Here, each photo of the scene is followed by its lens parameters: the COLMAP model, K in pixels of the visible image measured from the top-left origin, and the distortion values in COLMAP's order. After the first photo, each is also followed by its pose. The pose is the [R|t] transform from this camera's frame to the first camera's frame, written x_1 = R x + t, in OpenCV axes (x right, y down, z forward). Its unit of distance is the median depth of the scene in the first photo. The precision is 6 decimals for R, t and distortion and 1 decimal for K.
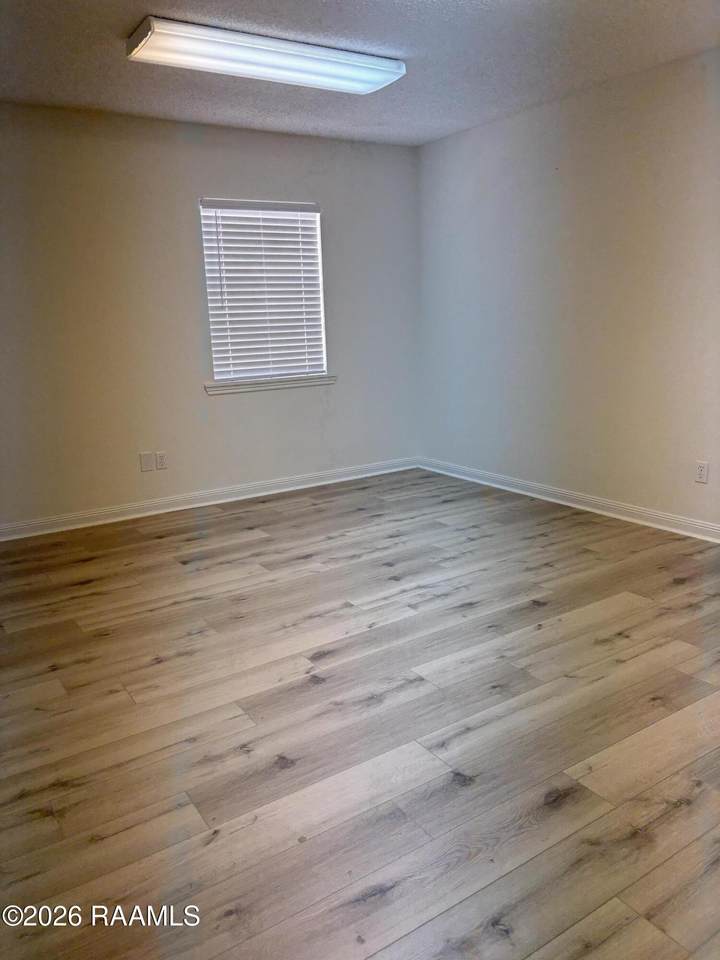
lens RADIAL K [[720.9, 0, 360.0], [0, 720.9, 480.0], [0, 0, 1]] dist [0.078091, -0.134880]
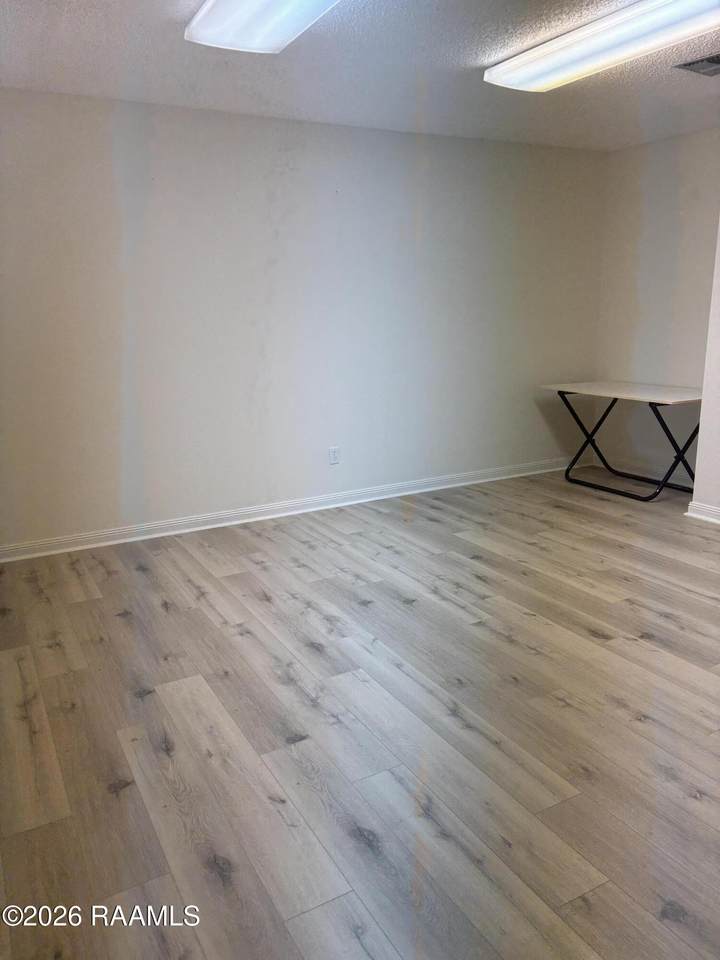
lens RADIAL K [[720.9, 0, 360.0], [0, 720.9, 480.0], [0, 0, 1]] dist [0.078091, -0.134880]
pose [[0.075220, -0.201280, 0.976641, -0.807120], [0.238495, 0.954622, 0.178373, -0.192527], [-0.968226, 0.219507, 0.119811, 0.848436]]
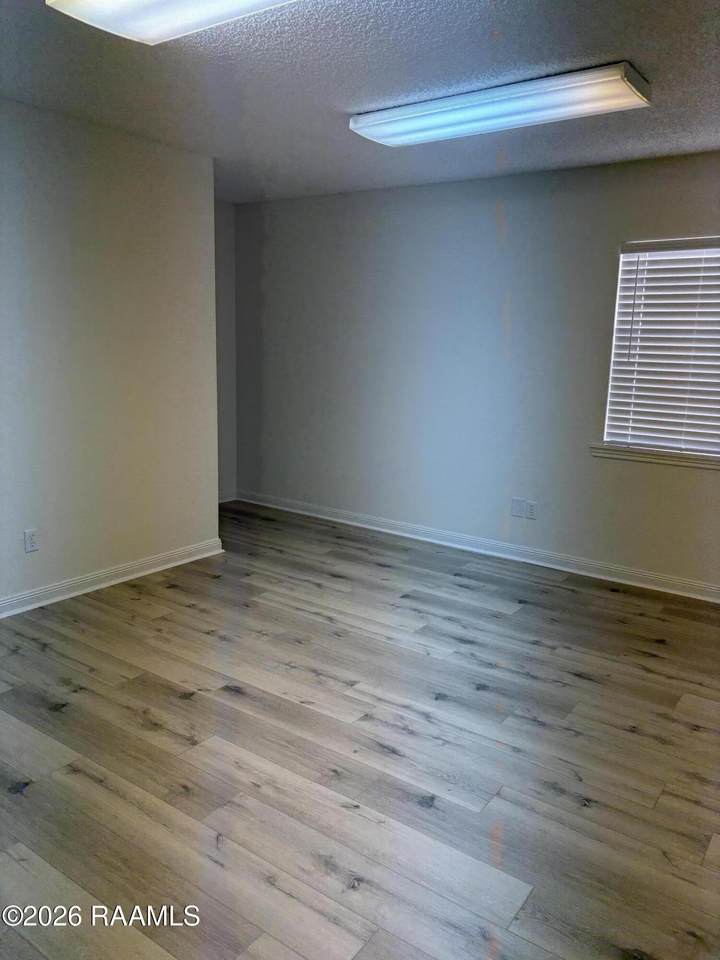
lens RADIAL K [[720.9, 0, 360.0], [0, 720.9, 480.0], [0, 0, 1]] dist [0.078091, -0.134880]
pose [[0.360245, 0.224324, -0.905485, 0.676938], [-0.246318, 0.959082, 0.139605, -0.188053], [0.899750, 0.172746, 0.400759, 0.493288]]
